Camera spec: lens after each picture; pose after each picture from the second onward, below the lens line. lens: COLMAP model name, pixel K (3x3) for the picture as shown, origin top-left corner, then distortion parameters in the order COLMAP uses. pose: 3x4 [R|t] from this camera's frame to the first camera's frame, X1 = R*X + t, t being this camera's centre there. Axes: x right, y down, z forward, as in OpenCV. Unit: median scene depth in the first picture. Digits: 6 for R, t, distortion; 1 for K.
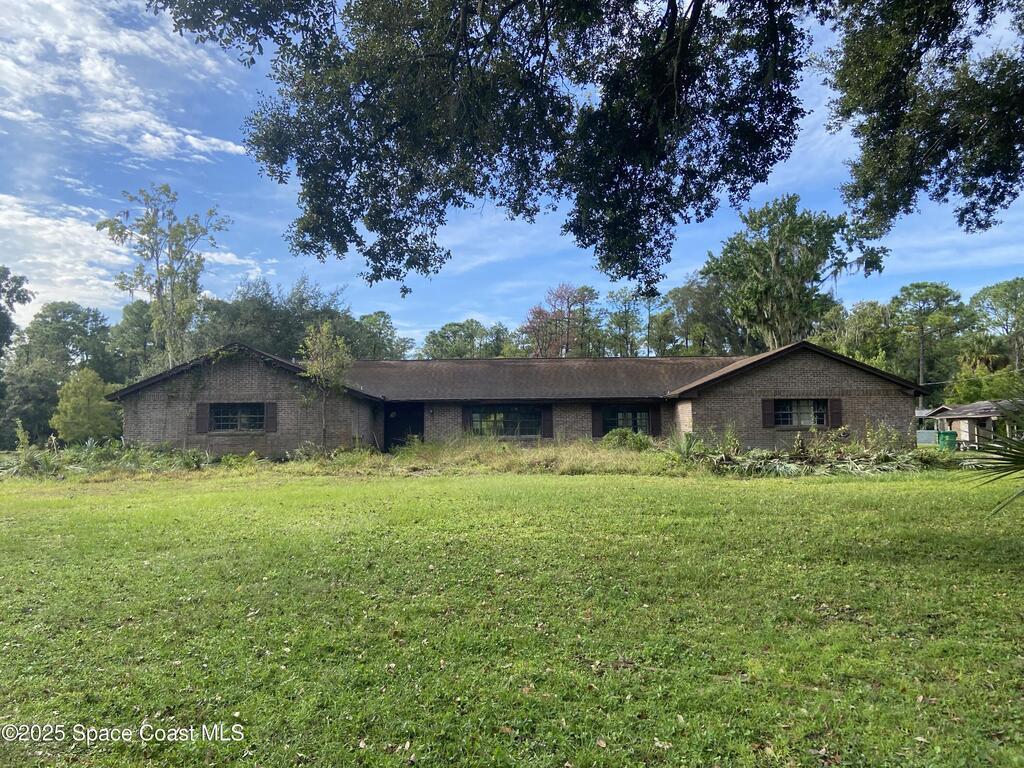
lens RADIAL K [[765.9, 0, 504.9], [0, 765.9, 375.7], [0, 0, 1]] dist [0.129583, -0.164558]
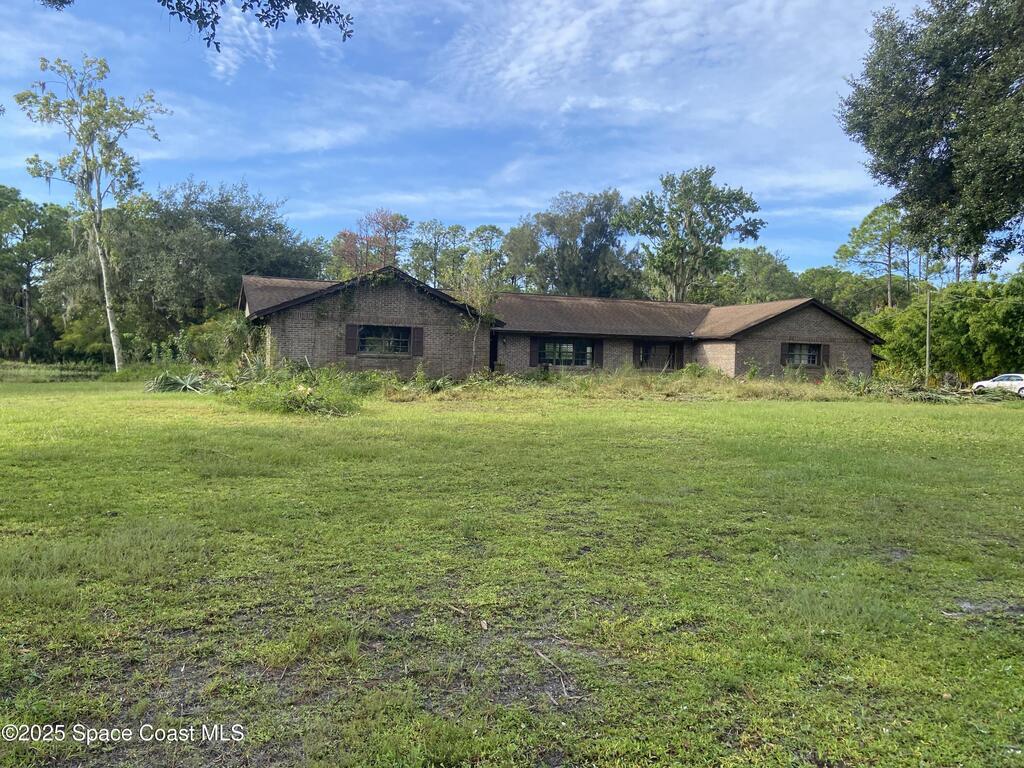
lens RADIAL K [[761.4, 0, 508.3], [0, 761.4, 372.0], [0, 0, 1]] dist [0.120515, -0.145877]
pose [[0.925478, 0.026725, 0.377857, -0.571909], [-0.060664, 0.995090, 0.078202, 0.007200], [-0.373912, -0.095297, 0.922555, 0.015110]]
